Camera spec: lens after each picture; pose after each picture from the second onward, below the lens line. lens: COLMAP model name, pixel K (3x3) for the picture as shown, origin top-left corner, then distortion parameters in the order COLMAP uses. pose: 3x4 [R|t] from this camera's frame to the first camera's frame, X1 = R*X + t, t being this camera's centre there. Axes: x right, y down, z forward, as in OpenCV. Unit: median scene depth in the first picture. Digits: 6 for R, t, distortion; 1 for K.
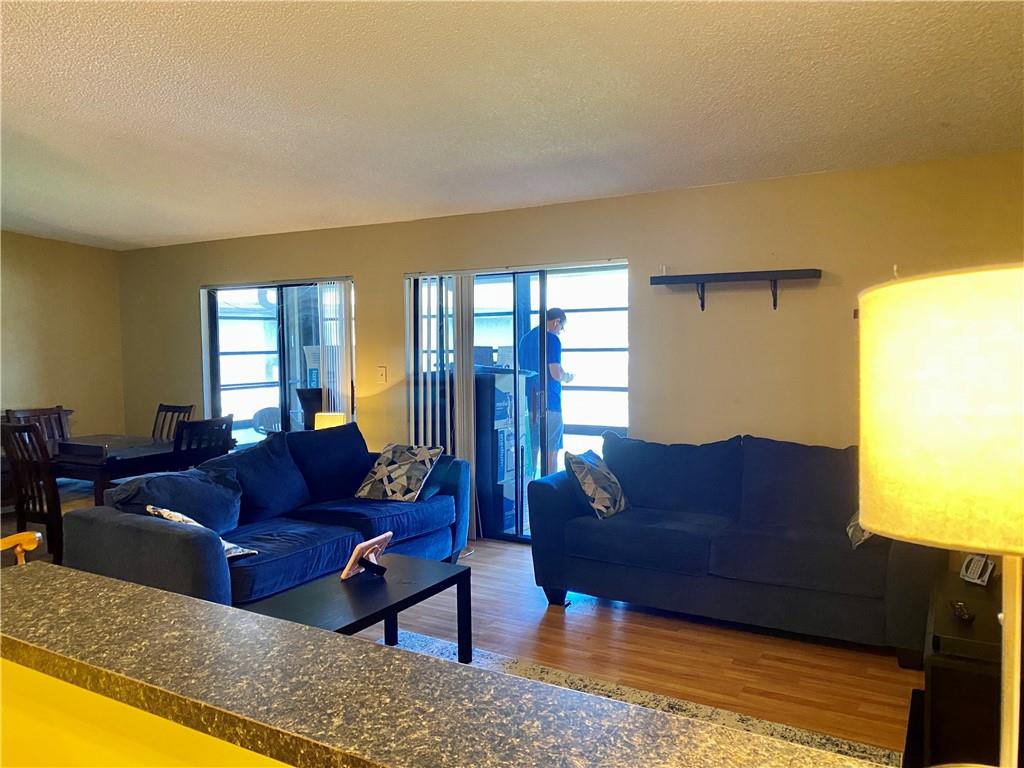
lens RADIAL K [[780.4, 0, 512.0], [0, 780.4, 384.0], [0, 0, 1]] dist [0.048612, -0.000883]
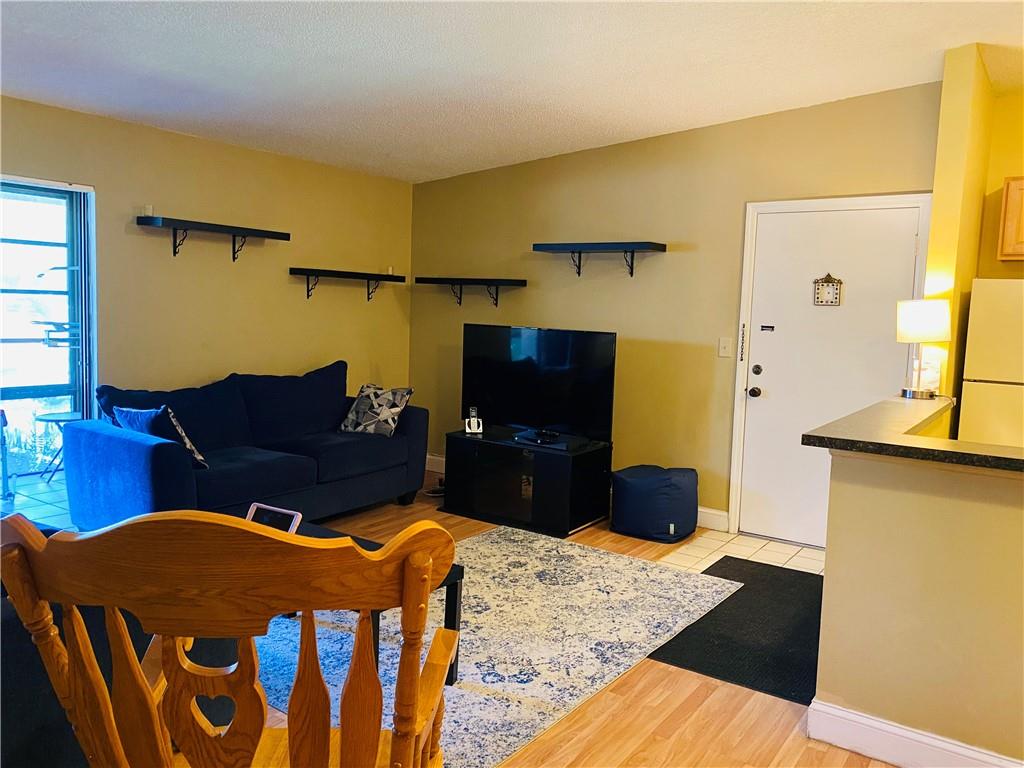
lens RADIAL K [[787.8, 0, 512.0], [0, 787.8, 384.0], [0, 0, 1]] dist [0.095540, -0.142165]
pose [[0.083732, -0.086041, 0.992767, -0.757138], [0.021338, 0.996192, 0.084538, -0.007439], [-0.996260, 0.014105, 0.085249, 0.483990]]
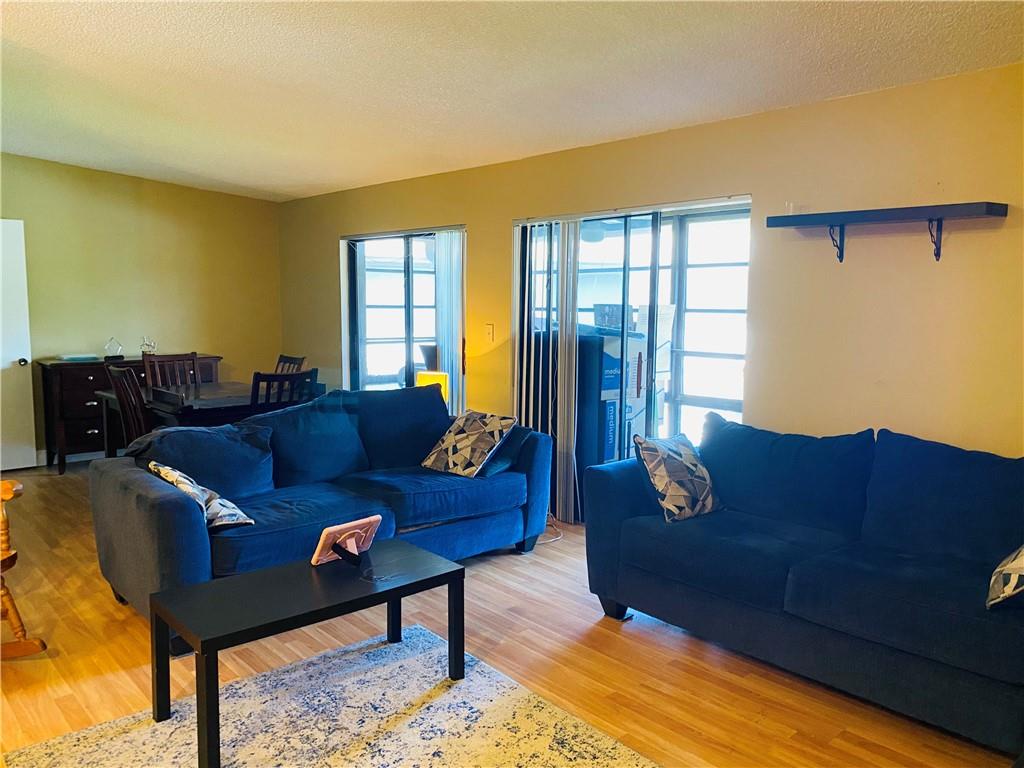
lens RADIAL K [[787.8, 0, 512.0], [0, 787.8, 384.0], [0, 0, 1]] dist [0.095540, -0.142165]
pose [[0.953288, 0.053092, -0.297359, 0.177528], [-0.037625, 0.997636, 0.057500, -0.008397], [0.299709, -0.043626, 0.953033, 0.164875]]
